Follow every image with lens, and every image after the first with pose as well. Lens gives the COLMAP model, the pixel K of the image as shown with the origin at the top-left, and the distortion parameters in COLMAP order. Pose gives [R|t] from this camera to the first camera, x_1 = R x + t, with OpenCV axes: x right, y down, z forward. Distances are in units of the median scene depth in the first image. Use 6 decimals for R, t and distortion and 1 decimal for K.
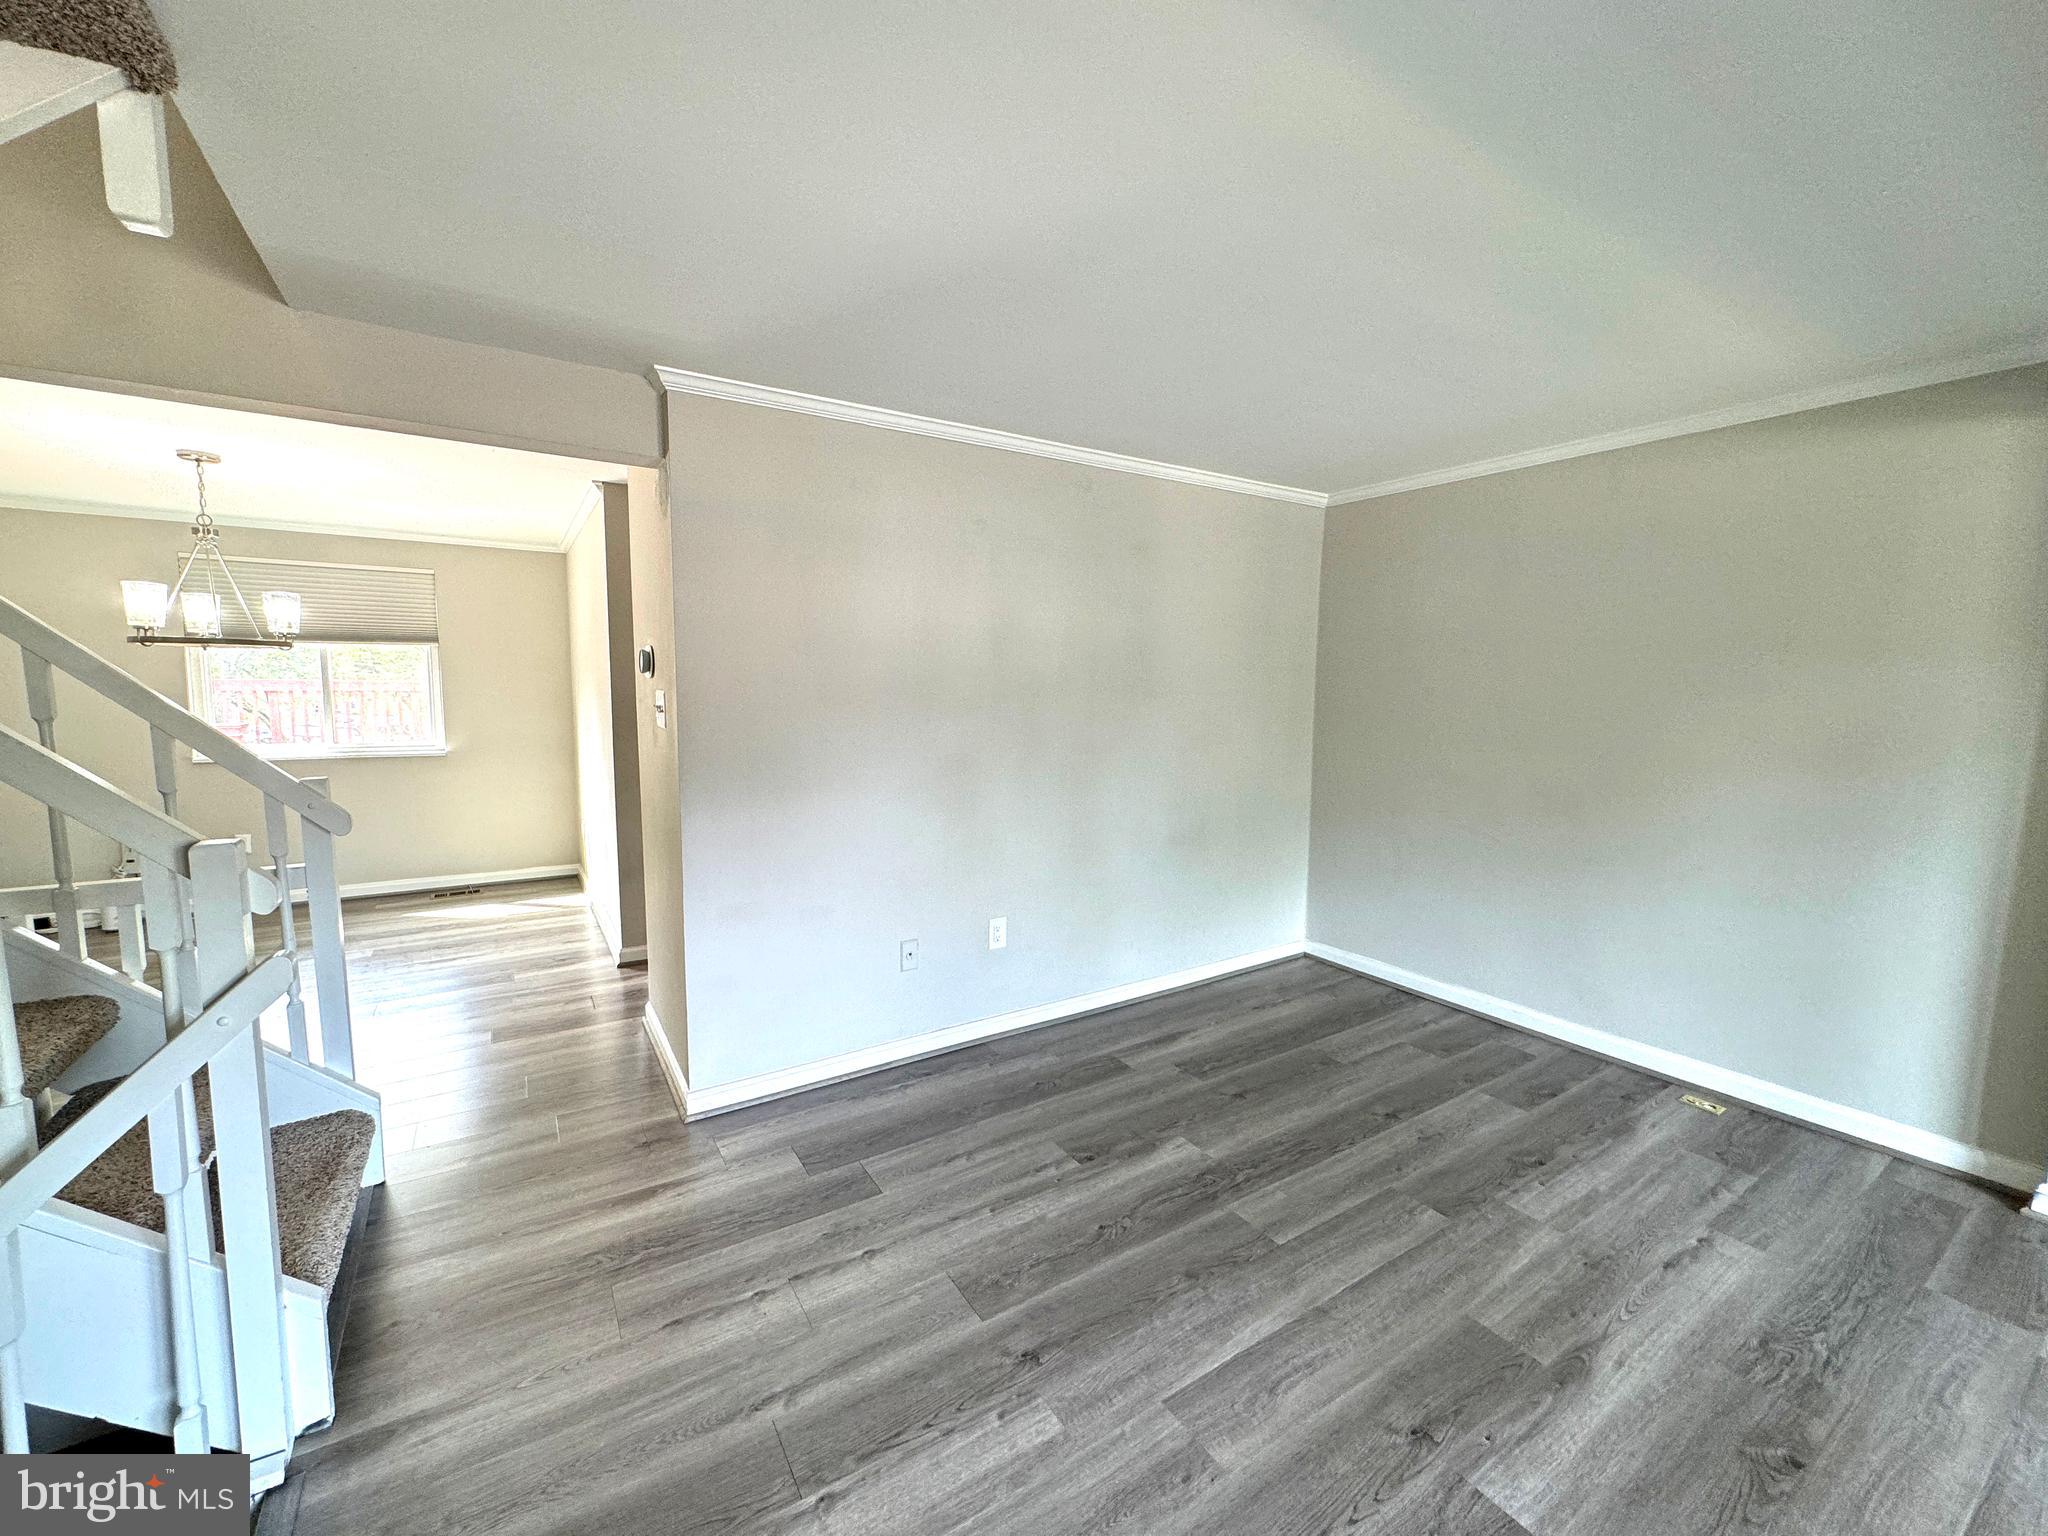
lens RADIAL K [[821.3, 0, 1023.0], [0, 821.3, 770.3], [0, 0, 1]] dist [-0.001645, 0.001043]
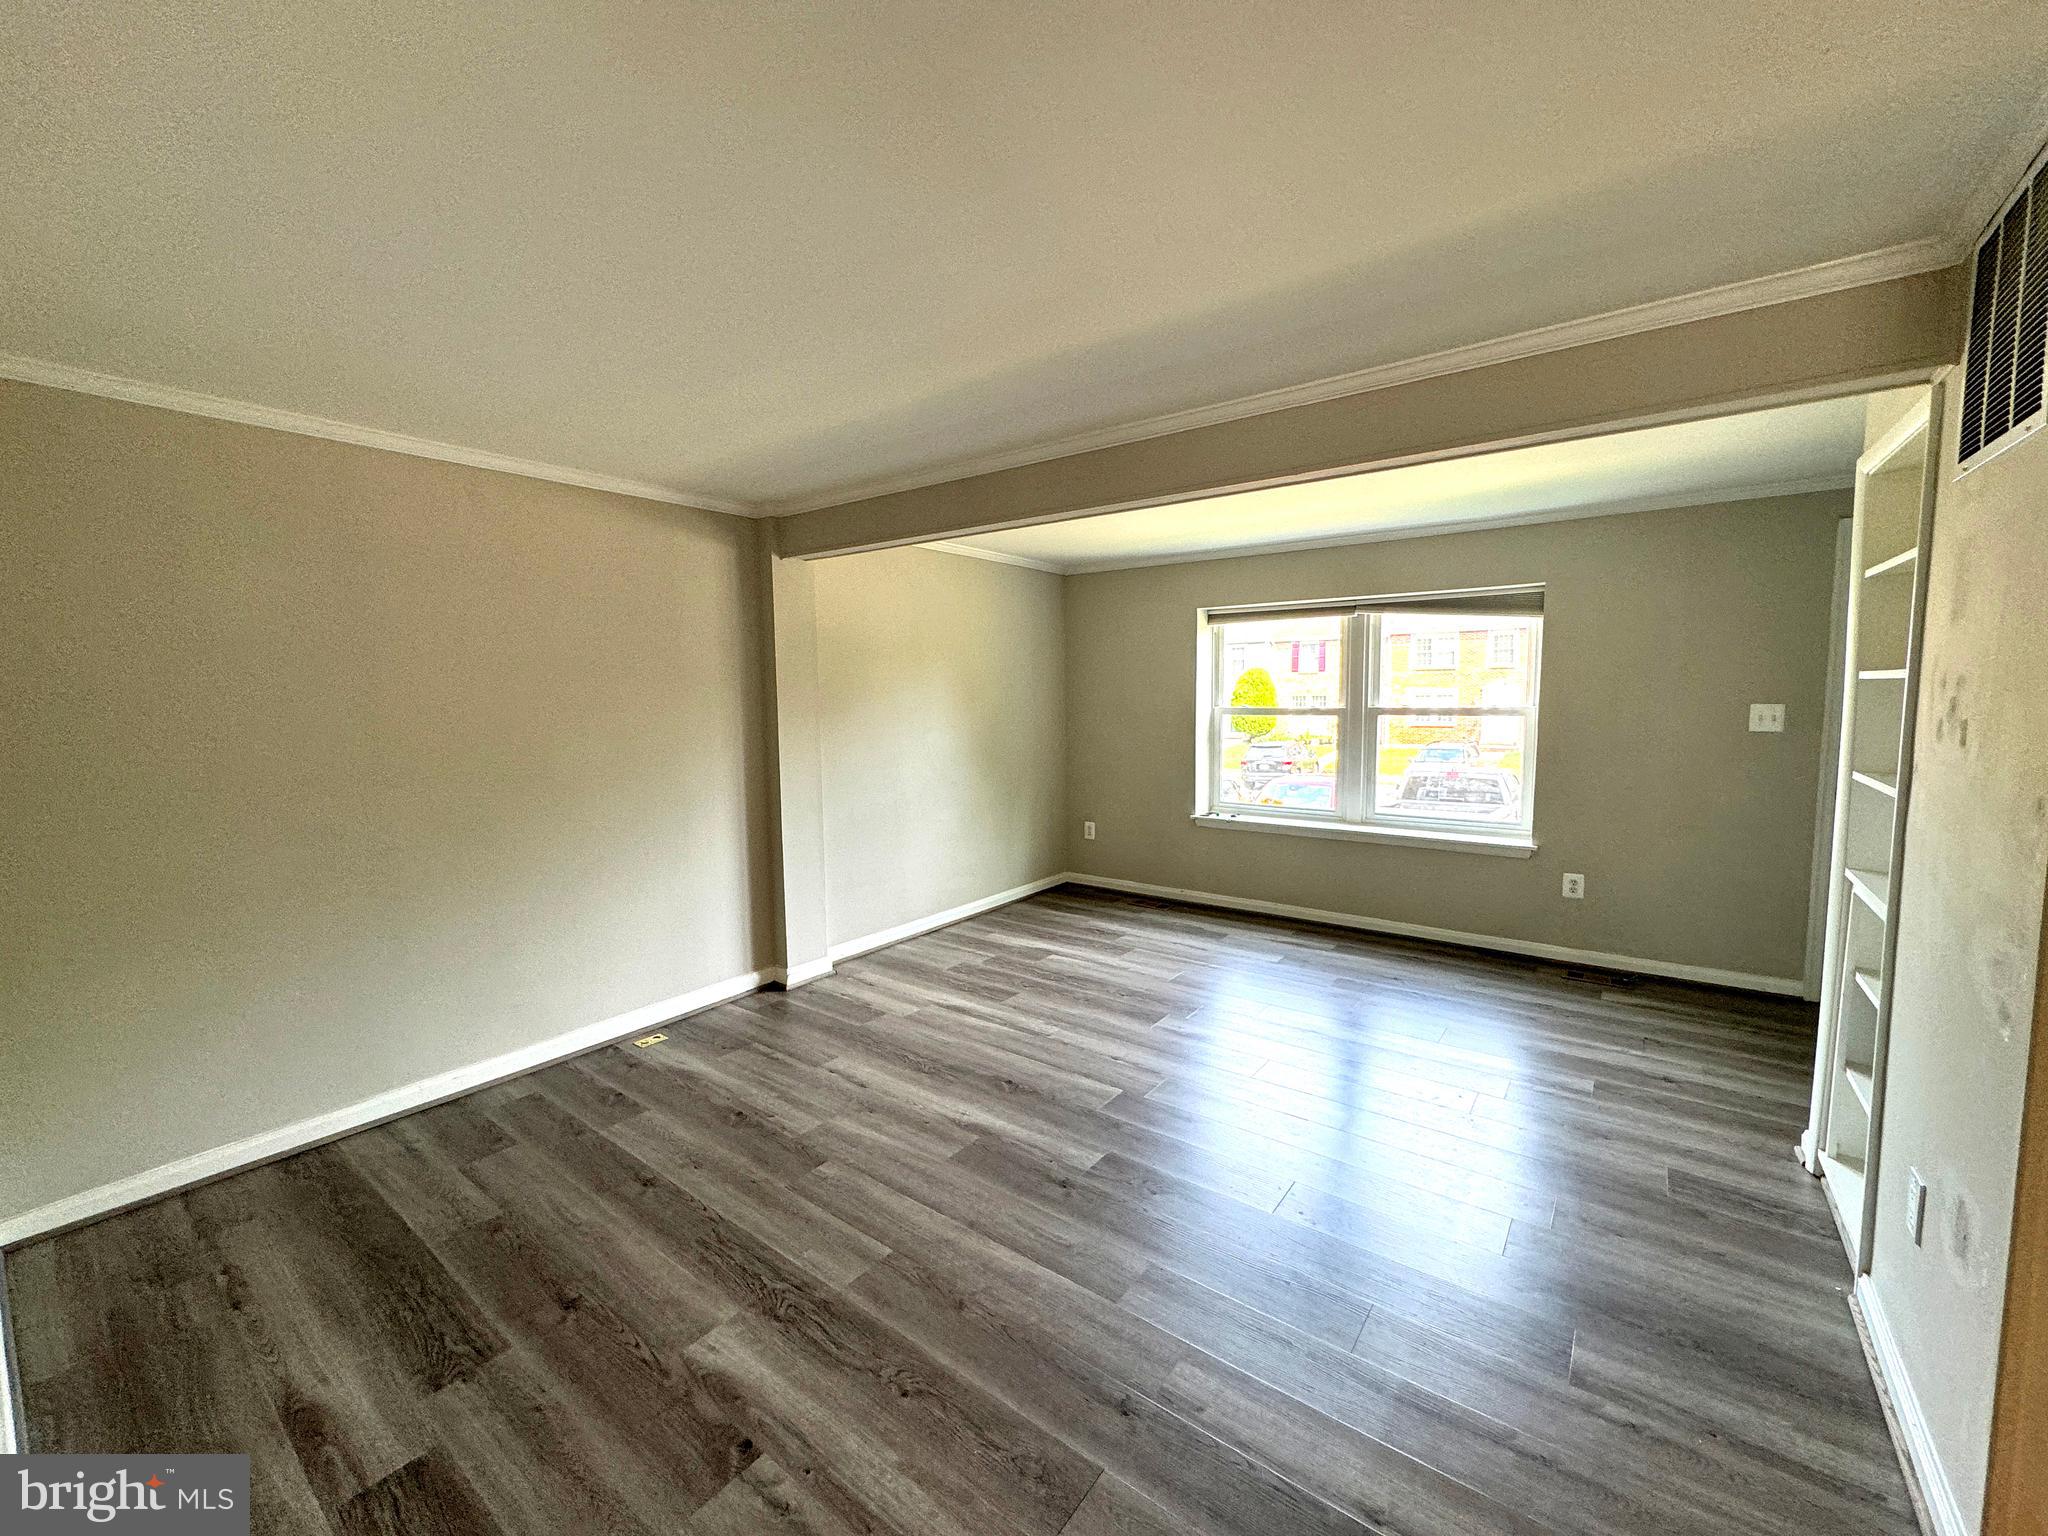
lens RADIAL K [[821.3, 0, 1022.6], [0, 821.3, 765.2], [0, 0, 1]] dist [-0.001645, 0.001043]
pose [[-0.345868, -0.086670, 0.934272, -0.630003], [0.108886, 0.985290, 0.131712, -0.135610], [-0.931944, 0.147284, -0.331343, 1.059796]]
